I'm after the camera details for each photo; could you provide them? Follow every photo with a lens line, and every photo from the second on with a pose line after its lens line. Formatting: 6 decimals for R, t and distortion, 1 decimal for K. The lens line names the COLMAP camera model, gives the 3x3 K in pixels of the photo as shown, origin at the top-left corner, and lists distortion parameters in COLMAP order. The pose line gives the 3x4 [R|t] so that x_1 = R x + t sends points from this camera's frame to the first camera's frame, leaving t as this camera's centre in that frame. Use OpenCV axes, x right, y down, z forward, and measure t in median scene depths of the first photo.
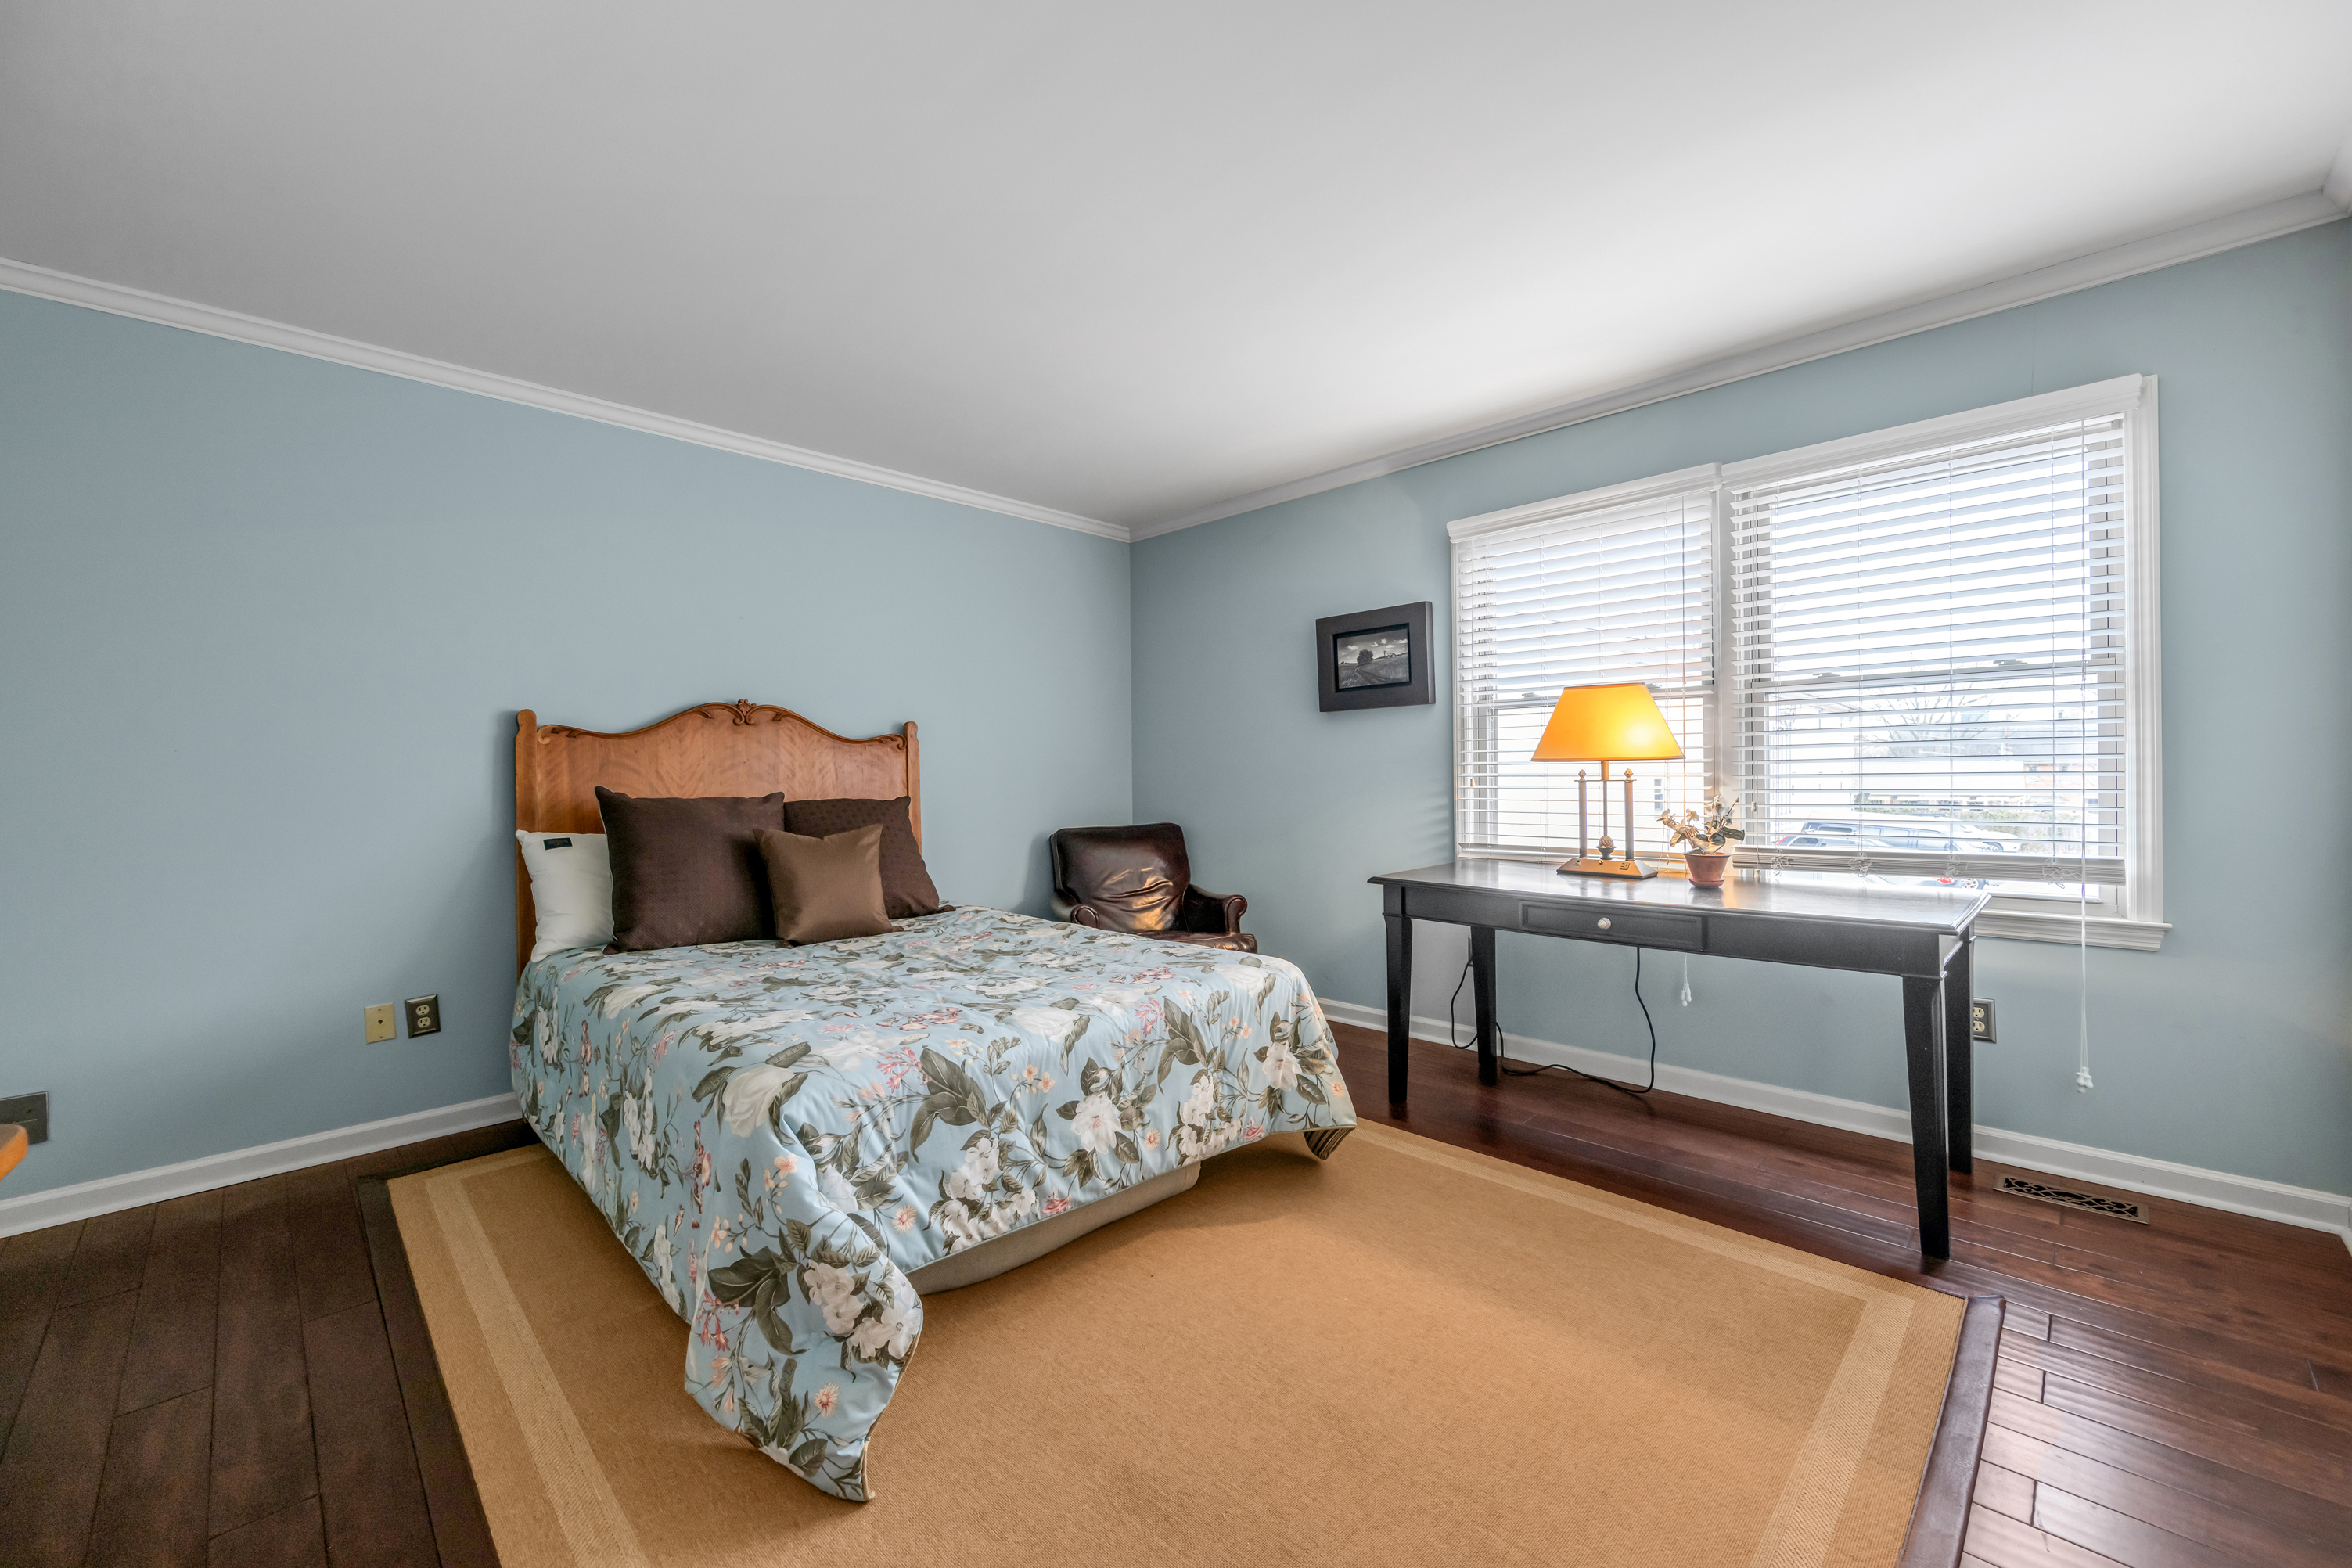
lens RADIAL K [[957.5, 0, 1175.6], [0, 957.5, 741.6], [0, 0, 1]] dist [-0.002701, 0.000726]
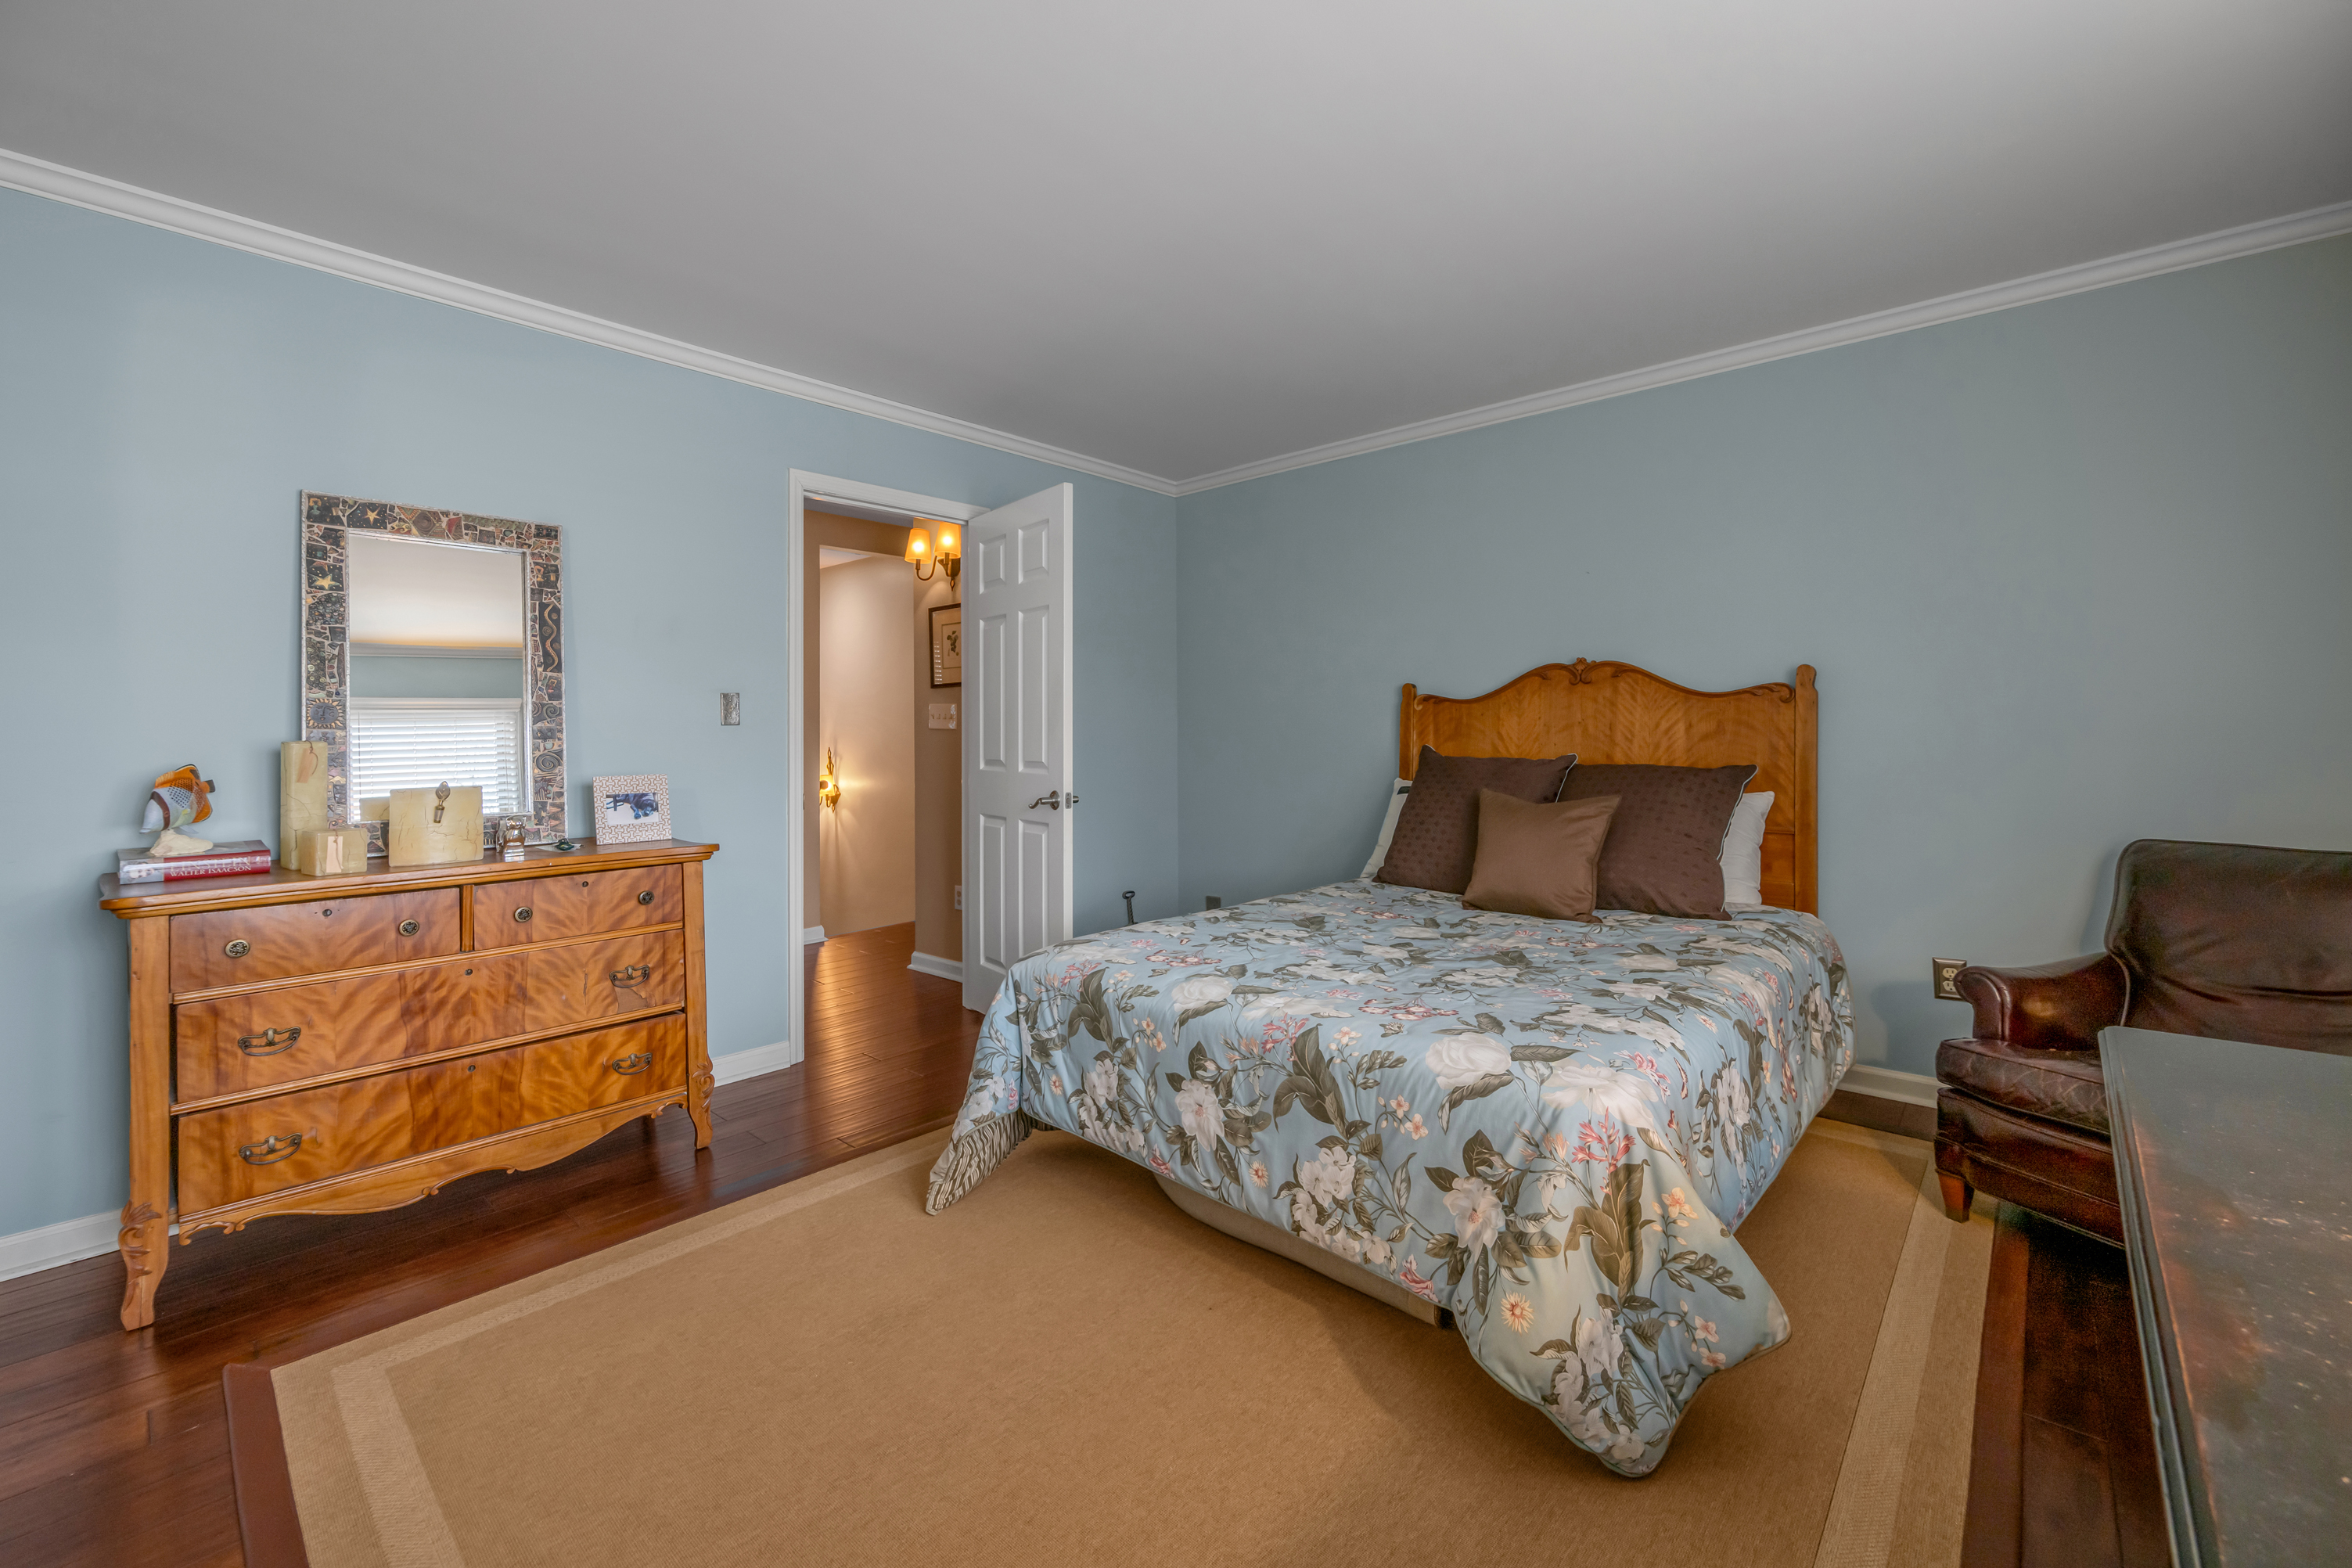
lens RADIAL K [[957.5, 0, 1138.7], [0, 957.5, 691.0], [0, 0, 1]] dist [-0.002701, 0.000726]
pose [[0.025165, -0.034705, -0.999081, 0.587852], [0.039795, 0.998640, -0.033687, 0.004946], [0.998891, -0.038911, 0.026512, 0.615349]]
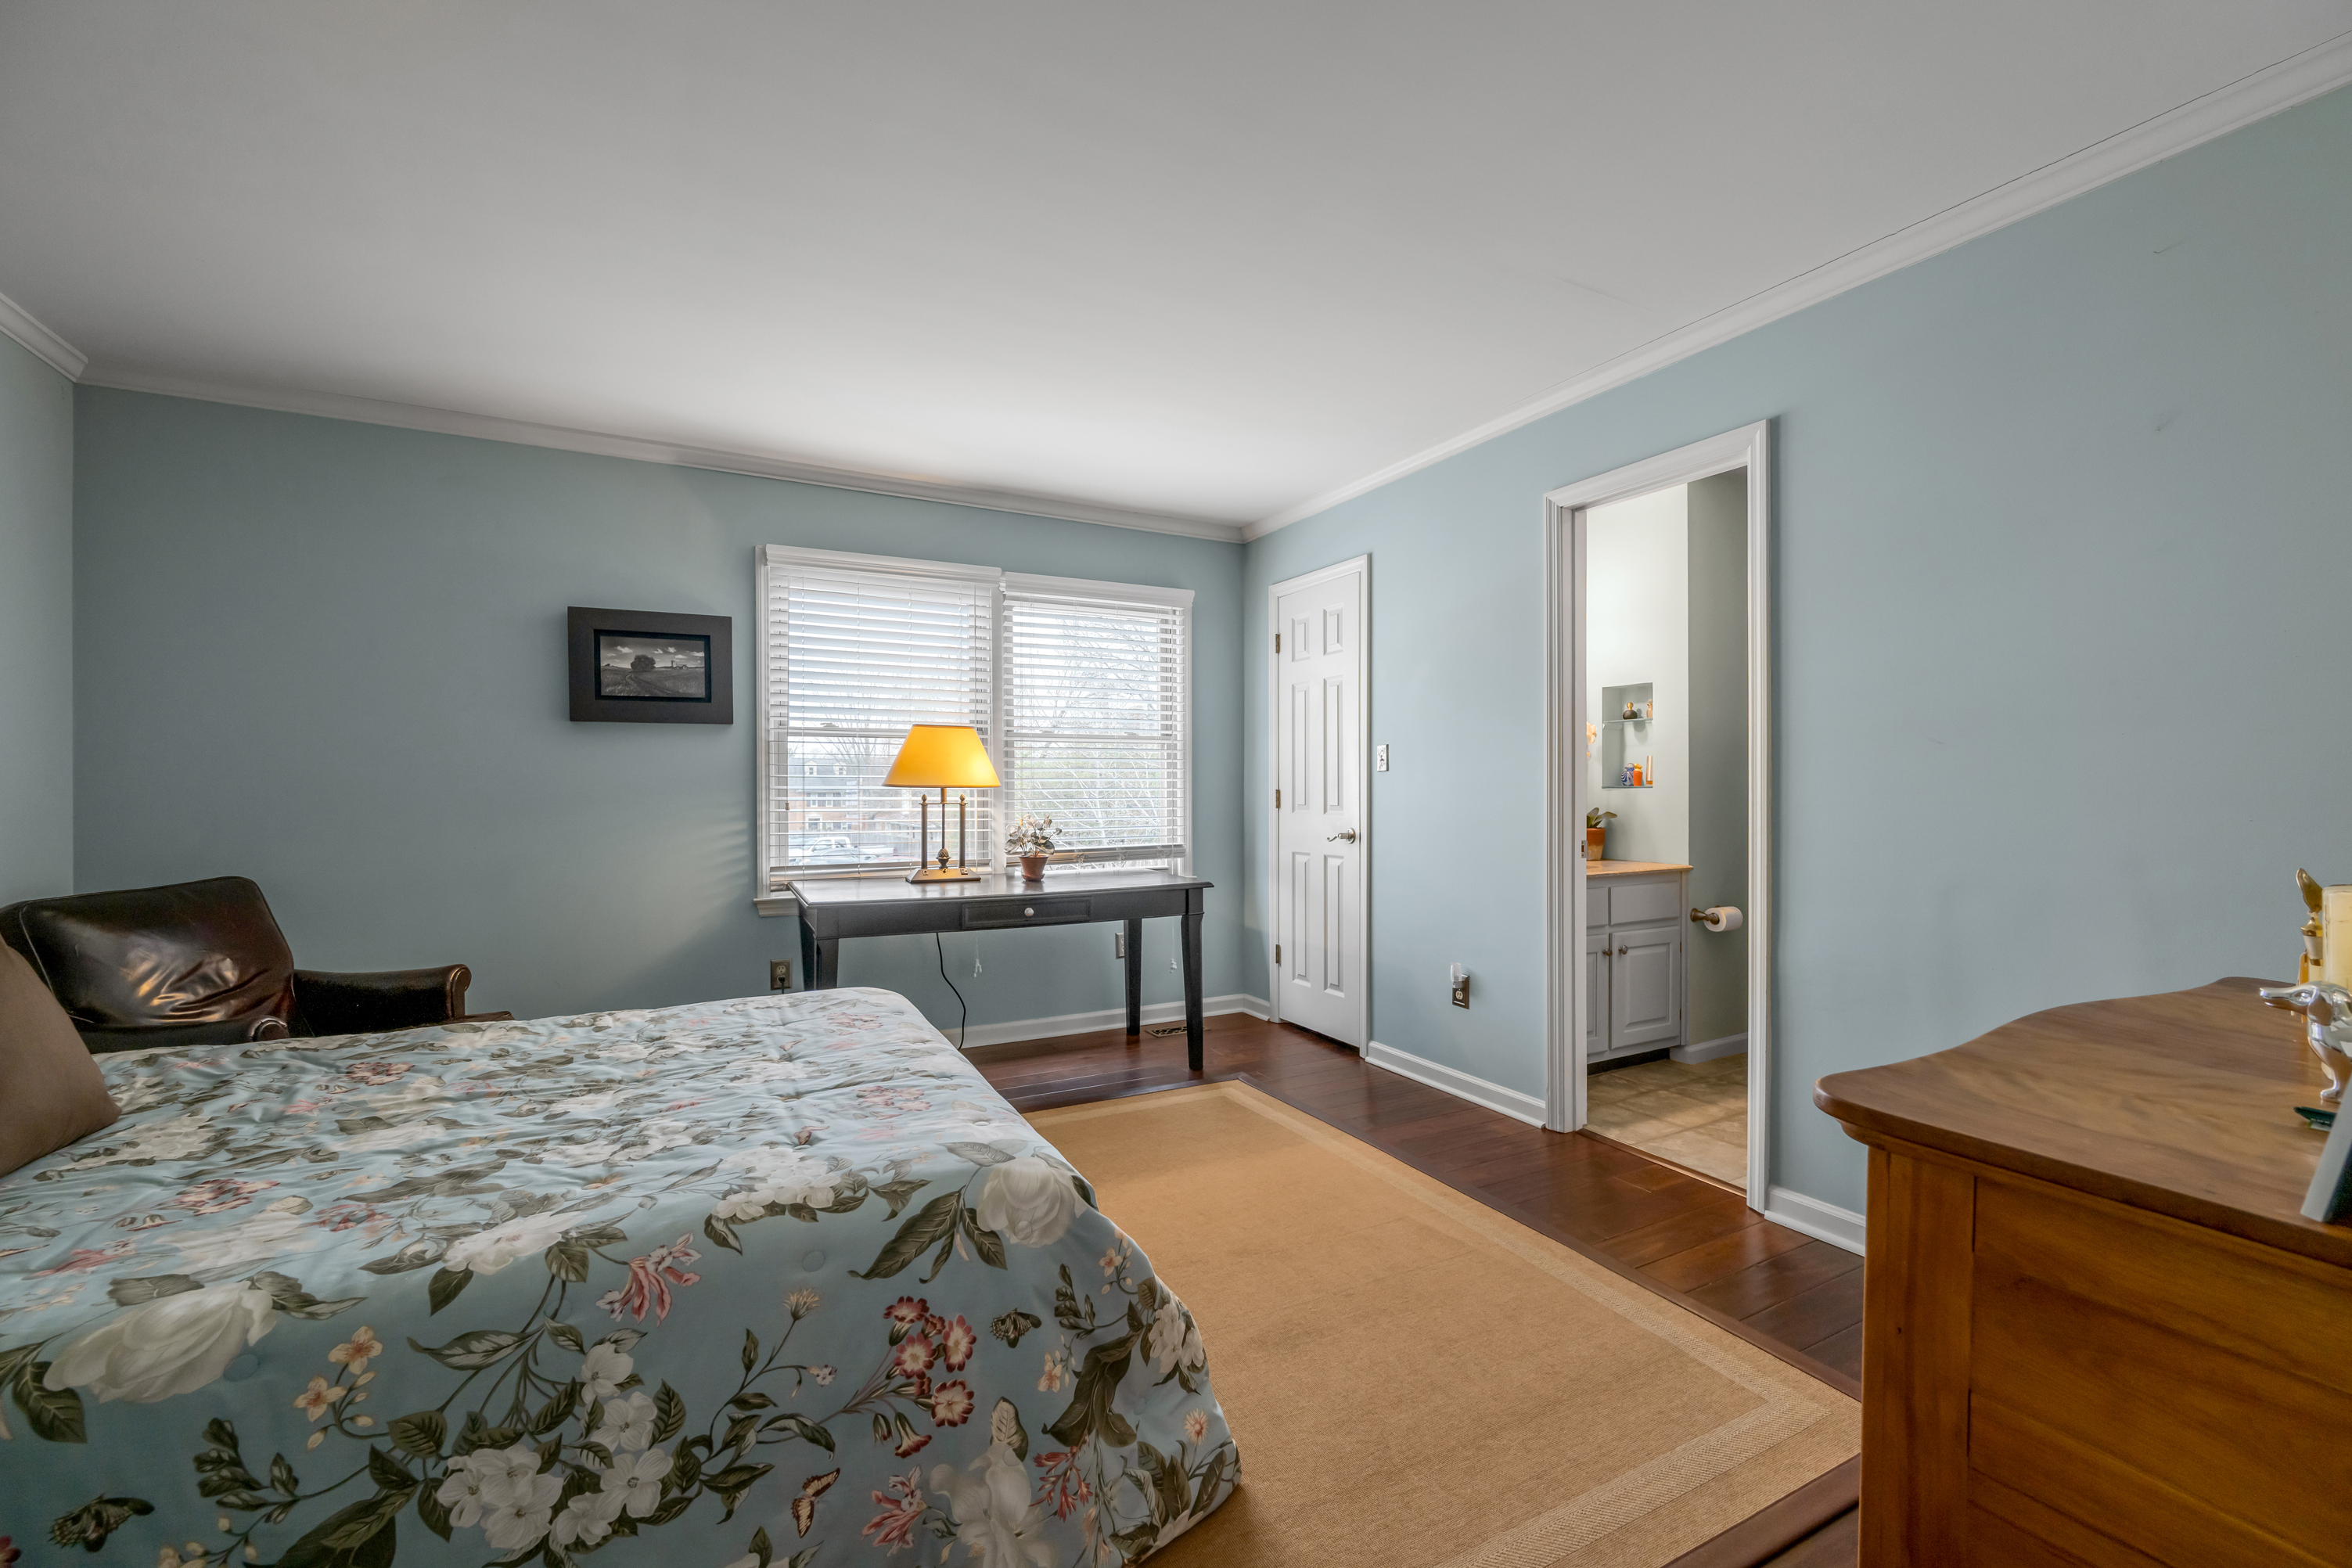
lens RADIAL K [[957.5, 0, 1165.4], [0, 957.5, 792.7], [0, 0, 1]] dist [-0.002701, 0.000726]
pose [[0.310382, 0.009112, 0.950568, -0.628363], [-0.033952, 0.999422, 0.001506, 0.015414], [-0.950005, -0.032741, 0.310512, 0.355361]]
